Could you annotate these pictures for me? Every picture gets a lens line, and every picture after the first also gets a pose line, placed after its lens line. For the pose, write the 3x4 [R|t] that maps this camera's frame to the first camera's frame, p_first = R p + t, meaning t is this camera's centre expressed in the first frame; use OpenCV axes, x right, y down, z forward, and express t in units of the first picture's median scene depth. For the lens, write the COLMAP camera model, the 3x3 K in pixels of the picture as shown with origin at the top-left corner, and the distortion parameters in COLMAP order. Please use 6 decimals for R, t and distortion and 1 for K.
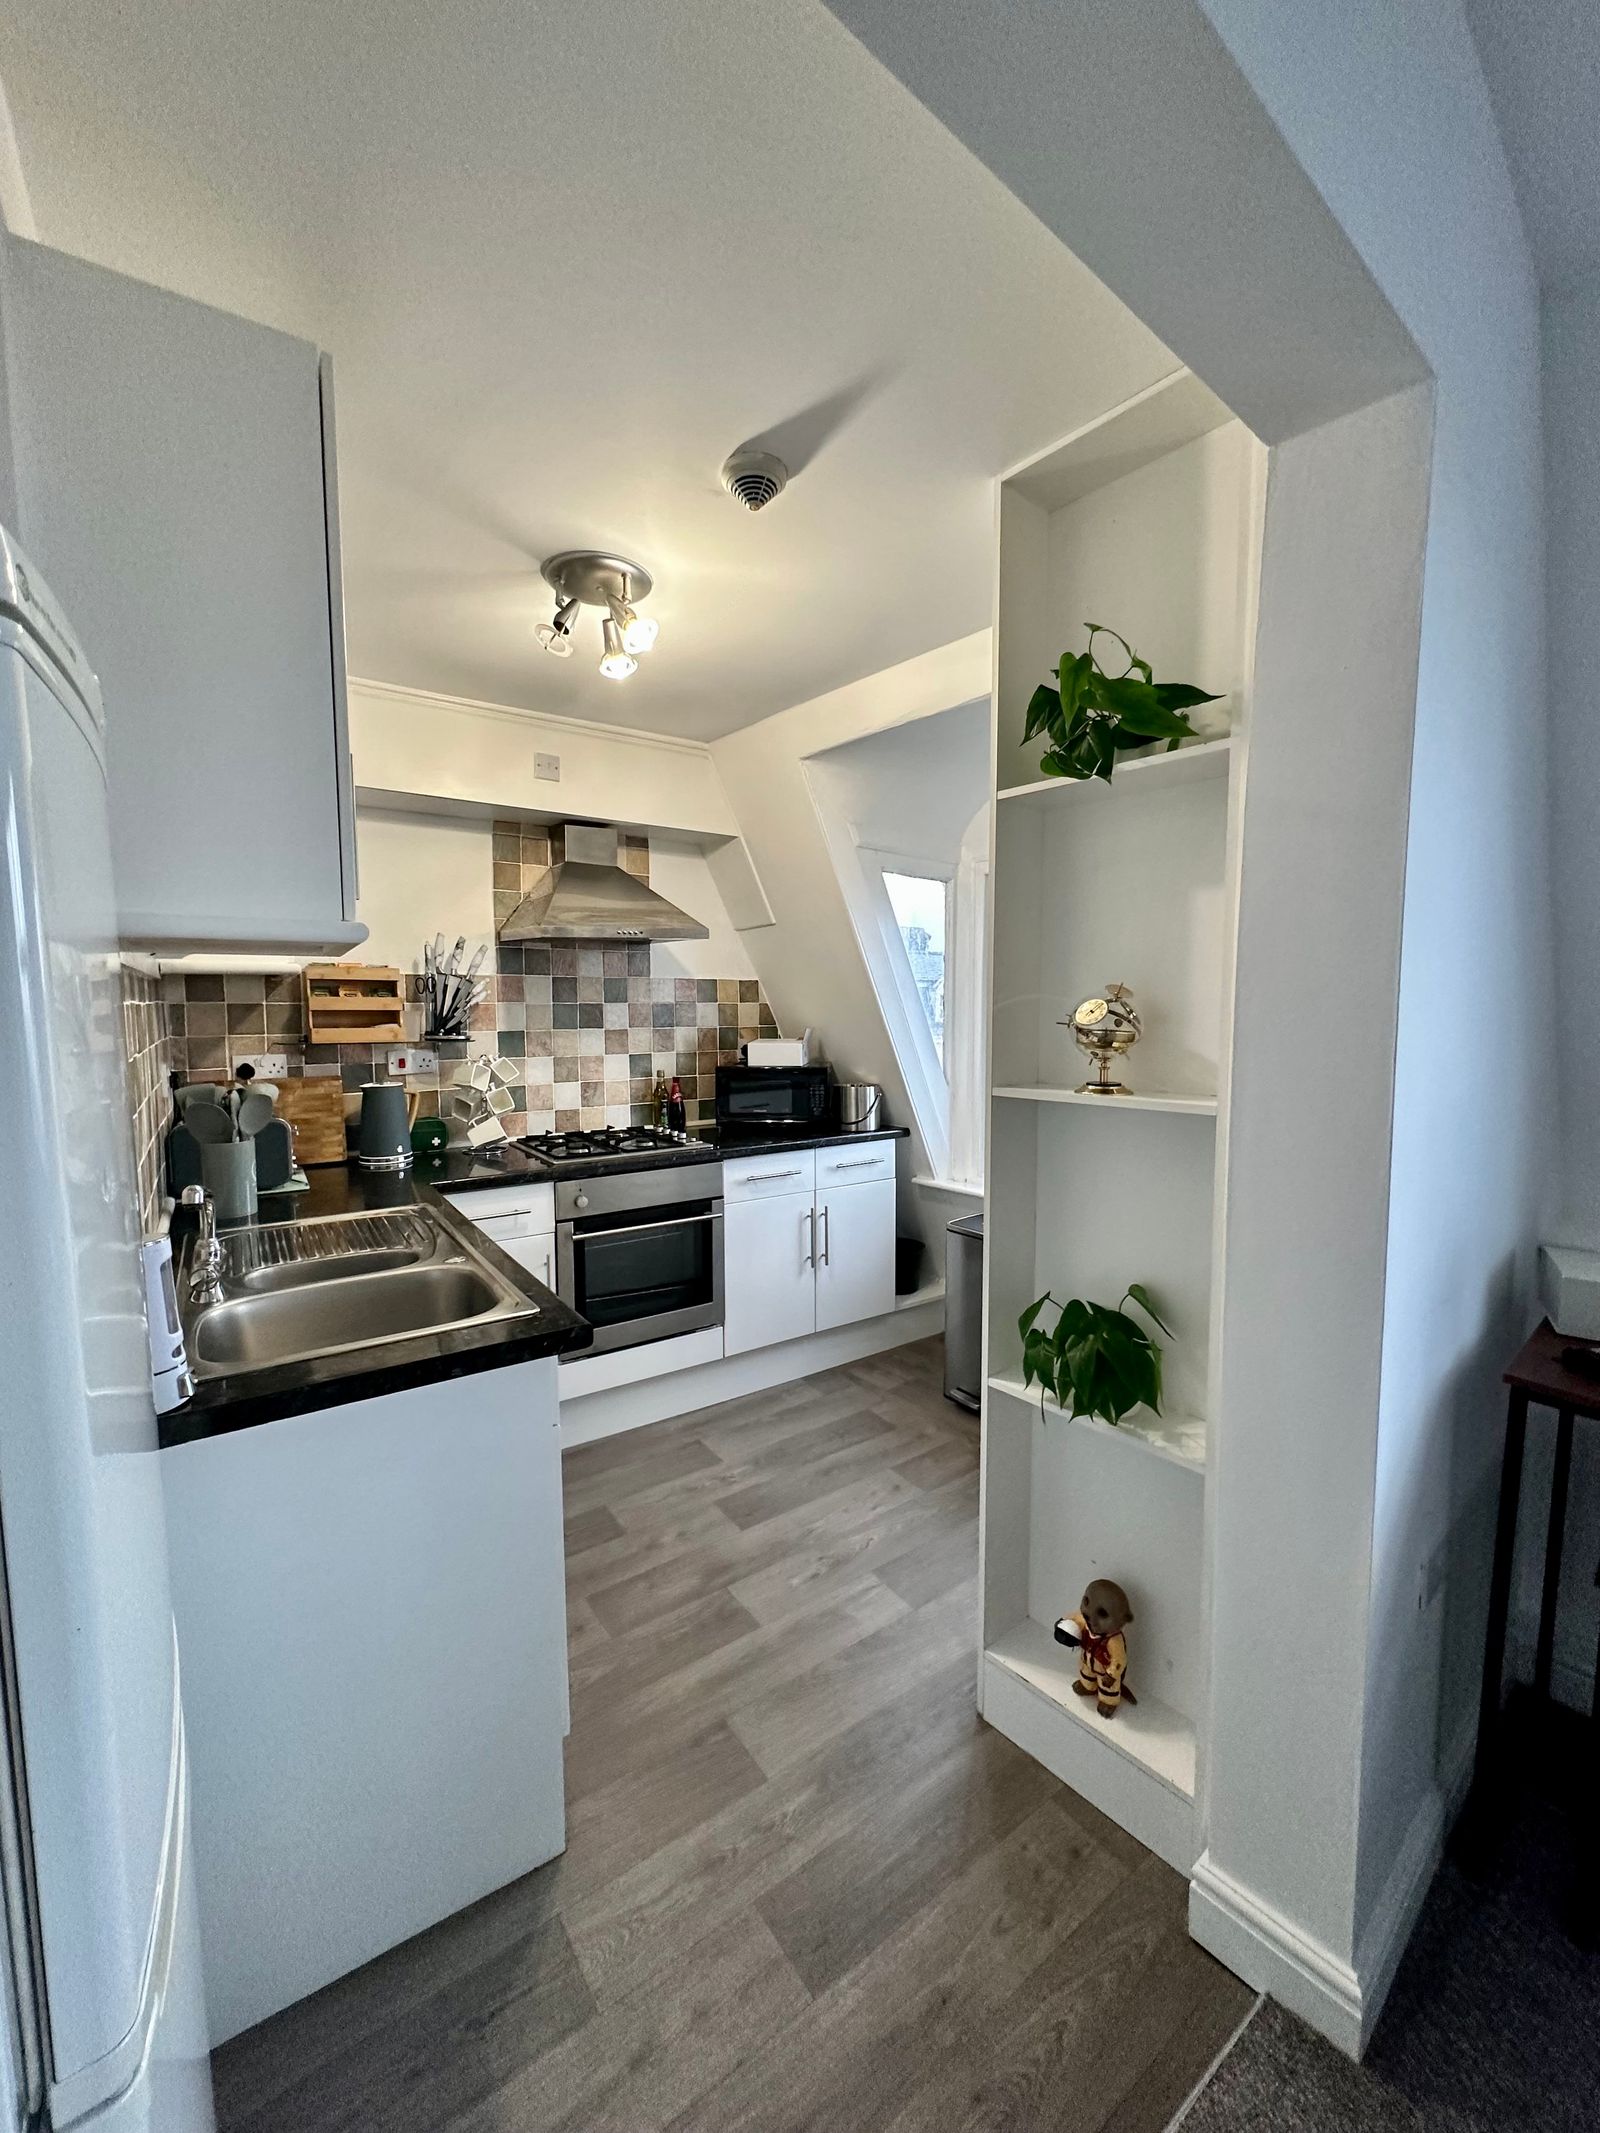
lens RADIAL K [[846.9, 0, 806.3], [0, 846.9, 1076.5], [0, 0, 1]] dist [-0.000451, -0.000092]
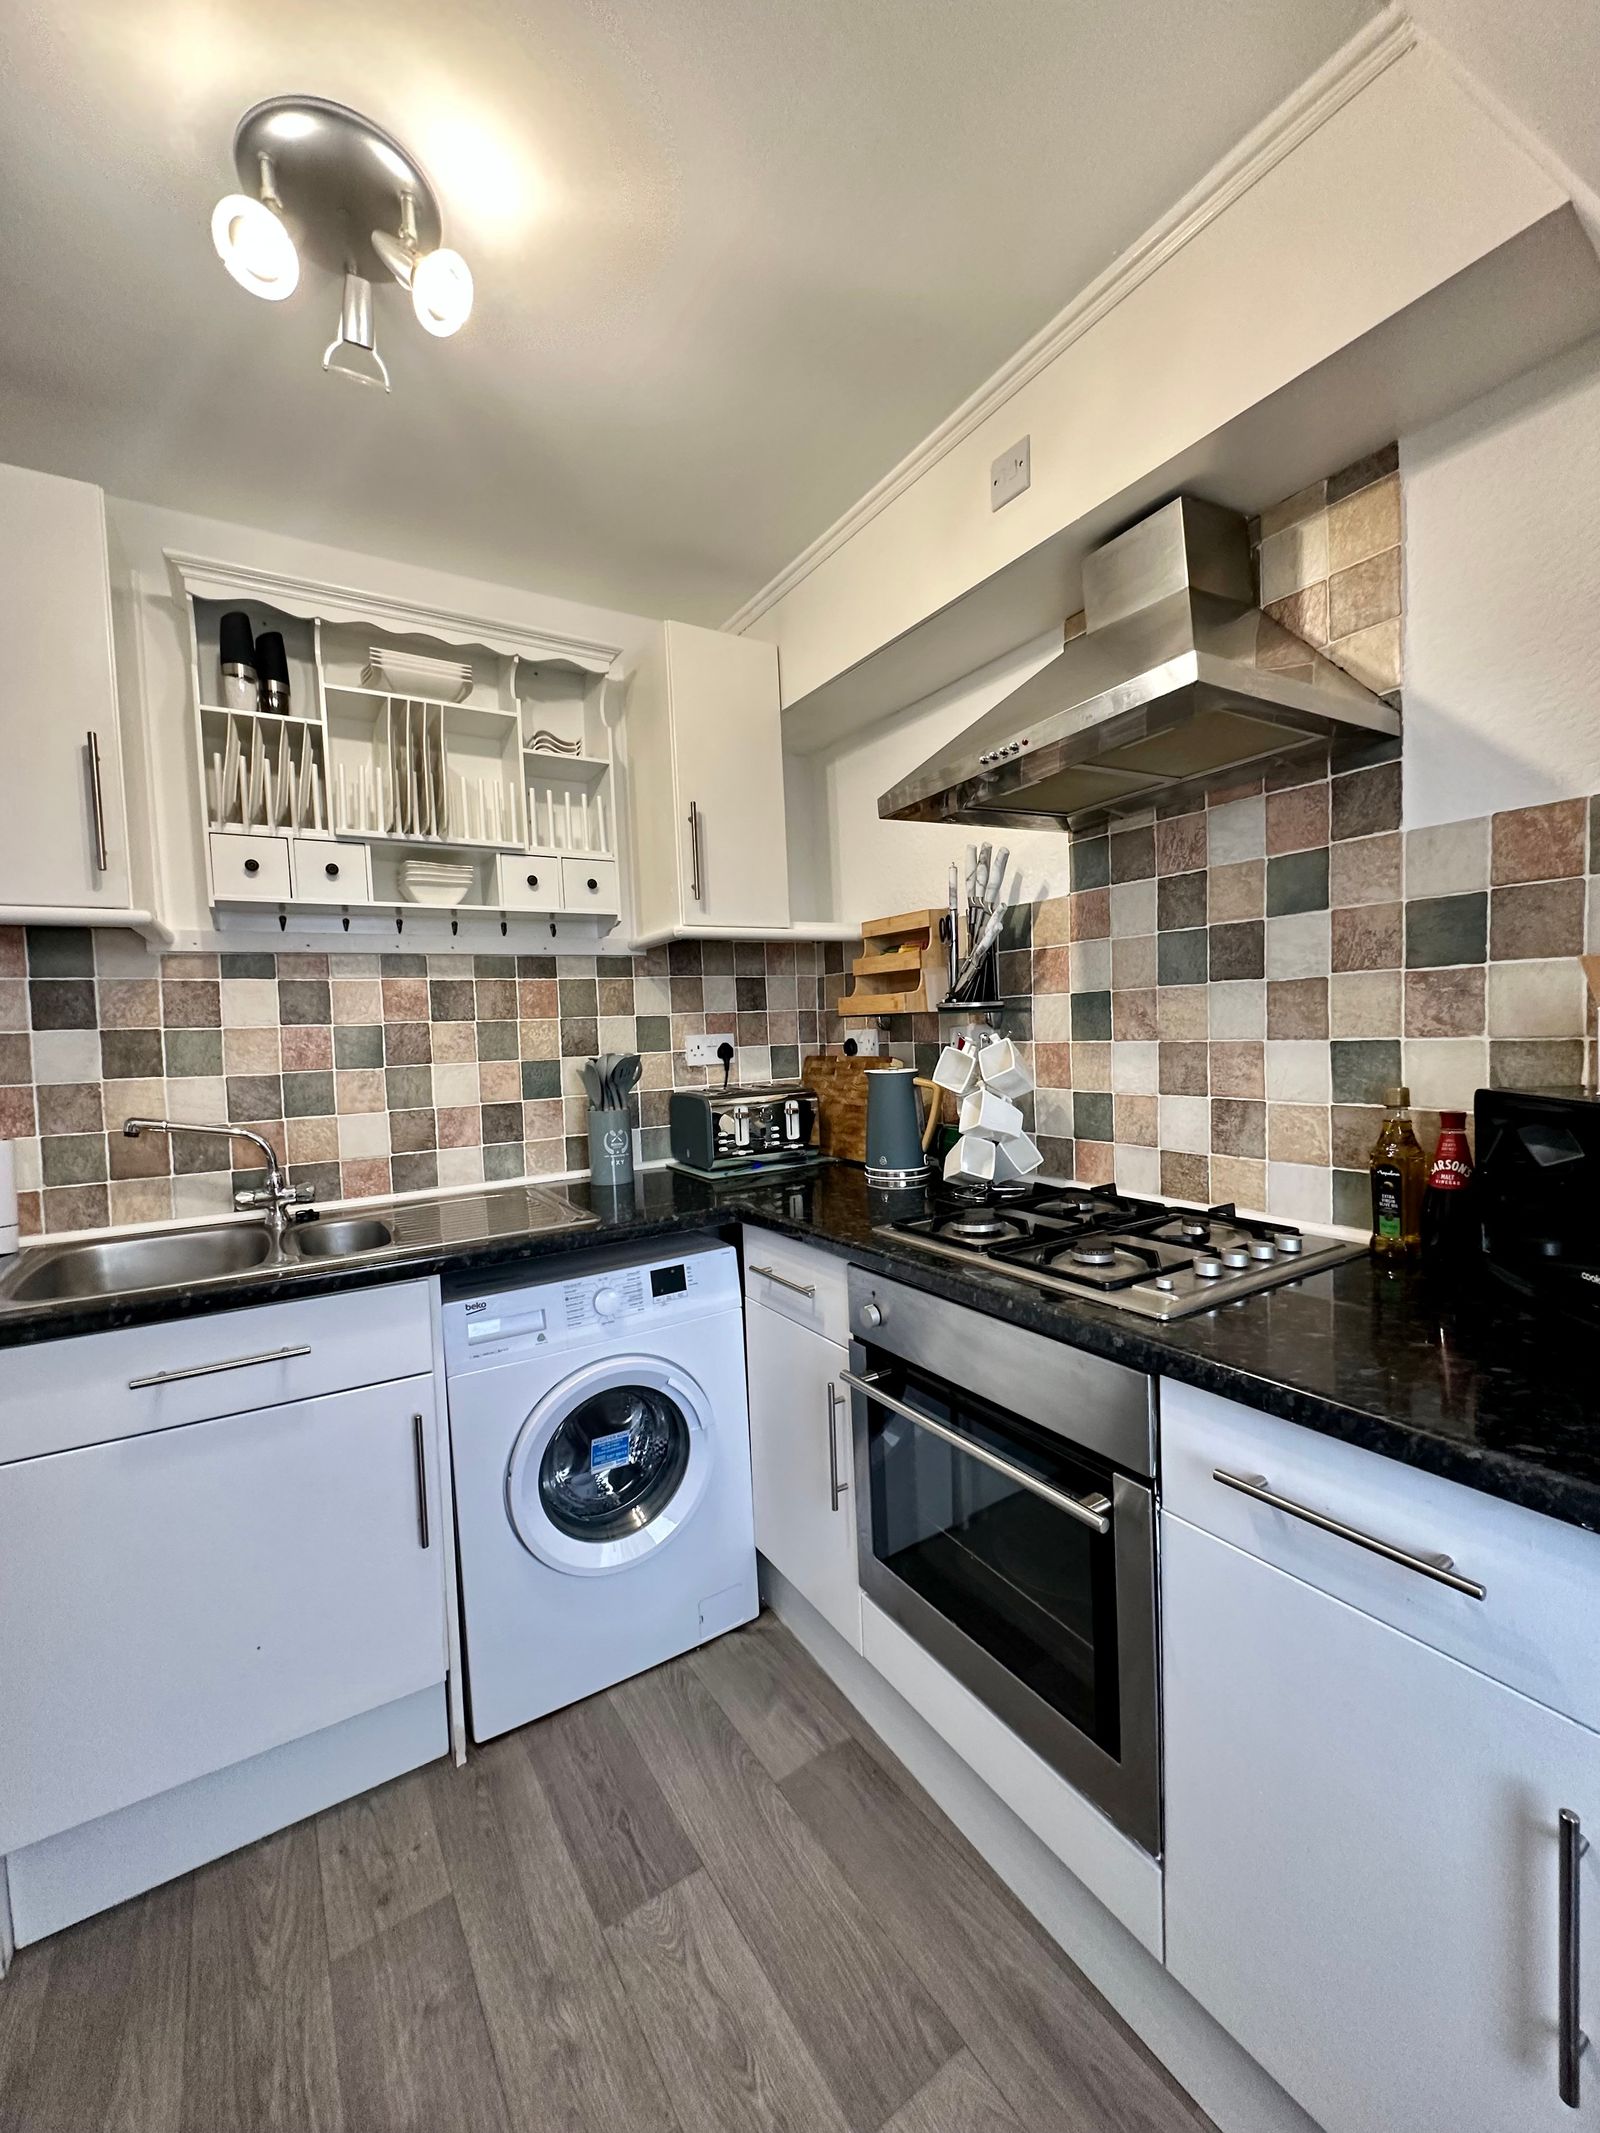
lens RADIAL K [[846.9, 0, 800.2], [0, 846.9, 1071.9], [0, 0, 1]] dist [-0.000451, -0.000092]
pose [[-0.039670, 0.055626, -0.997663, 0.202766], [-0.045124, 0.997331, 0.057402, -0.024093], [0.998193, 0.047296, -0.037054, 0.798992]]
